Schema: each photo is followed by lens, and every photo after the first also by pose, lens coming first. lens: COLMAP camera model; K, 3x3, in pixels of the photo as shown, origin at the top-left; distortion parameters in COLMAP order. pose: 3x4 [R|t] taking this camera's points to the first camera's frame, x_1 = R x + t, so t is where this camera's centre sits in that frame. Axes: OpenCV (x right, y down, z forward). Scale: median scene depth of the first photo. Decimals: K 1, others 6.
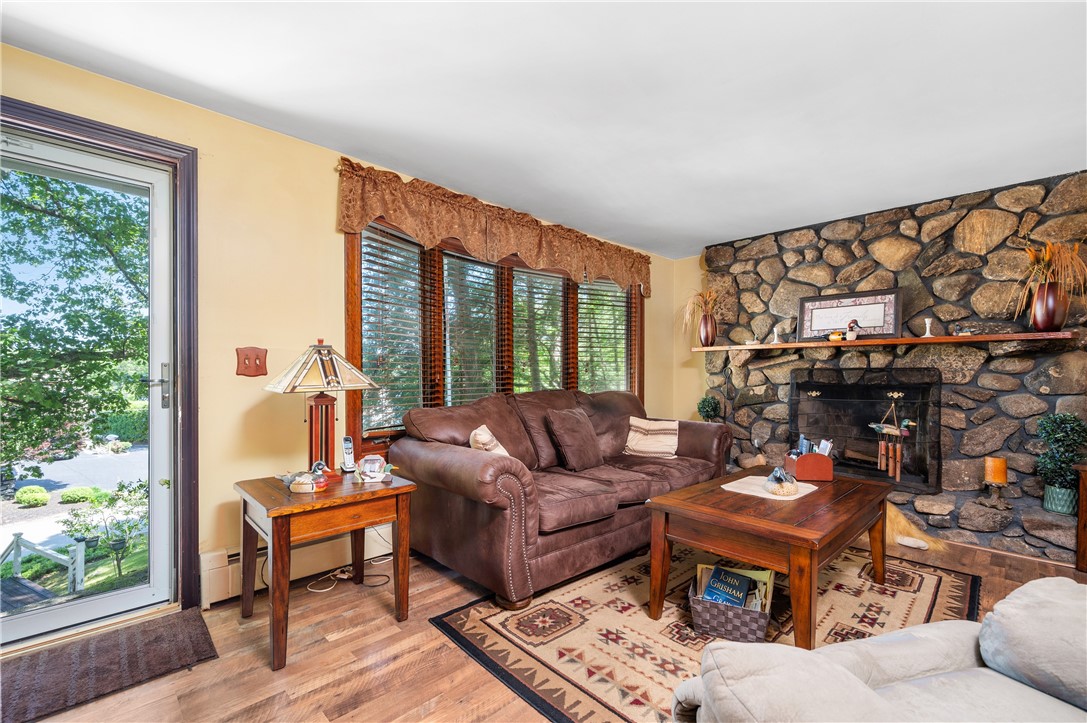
lens RADIAL K [[462.8, 0, 532.8], [0, 462.8, 381.2], [0, 0, 1]] dist [-0.010519, 0.000065]
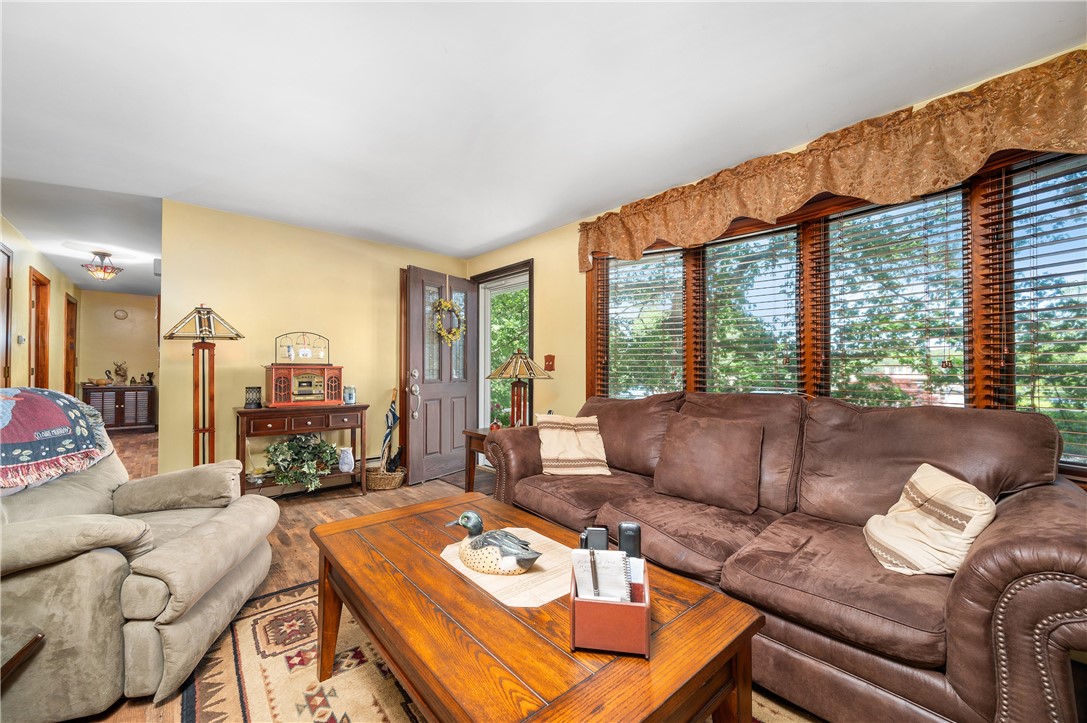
lens RADIAL K [[428.3, 0, 540.7], [0, 428.3, 362.7], [0, 0, 1]] dist [0.000586, 0.000084]
pose [[-0.042468, -0.016499, -0.998962, 0.676695], [-0.019705, 0.999683, -0.015673, -0.009670], [0.998903, 0.019019, -0.042779, 0.666229]]
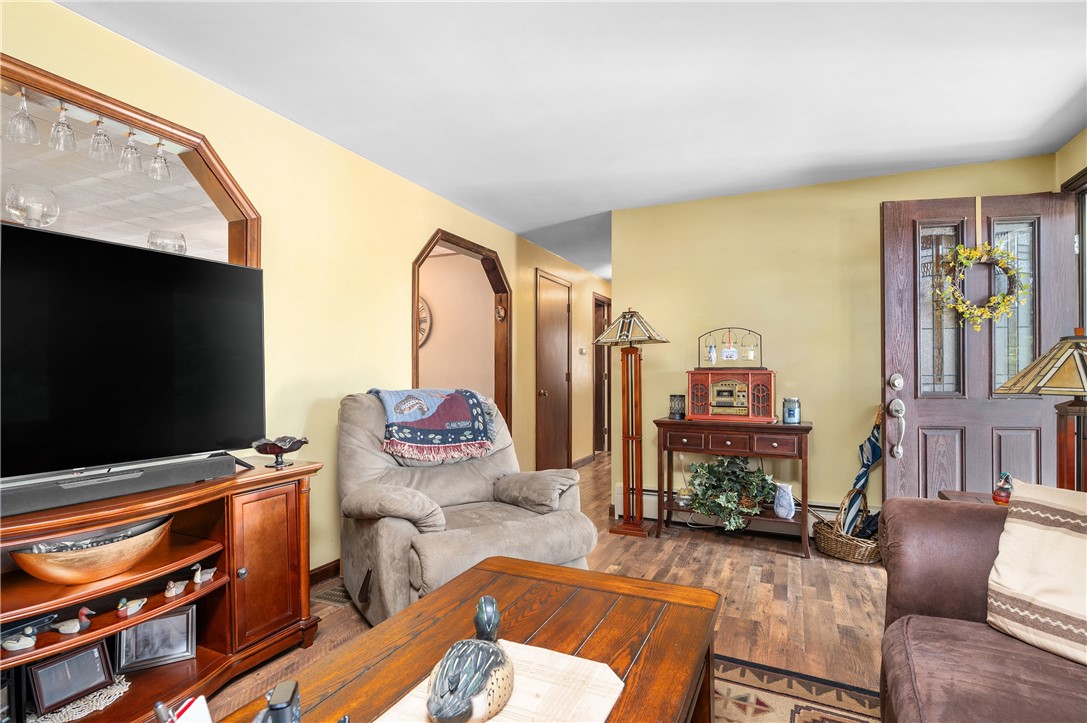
lens RADIAL K [[541.7, 0, 540.2], [0, 541.7, 368.8], [0, 0, 1]] dist [0.000959, 0.000642]
pose [[-0.932181, -0.002113, -0.361986, 0.395667], [-0.004734, 0.999969, 0.006352, -0.014564], [0.361961, 0.007635, -0.932162, 0.875114]]
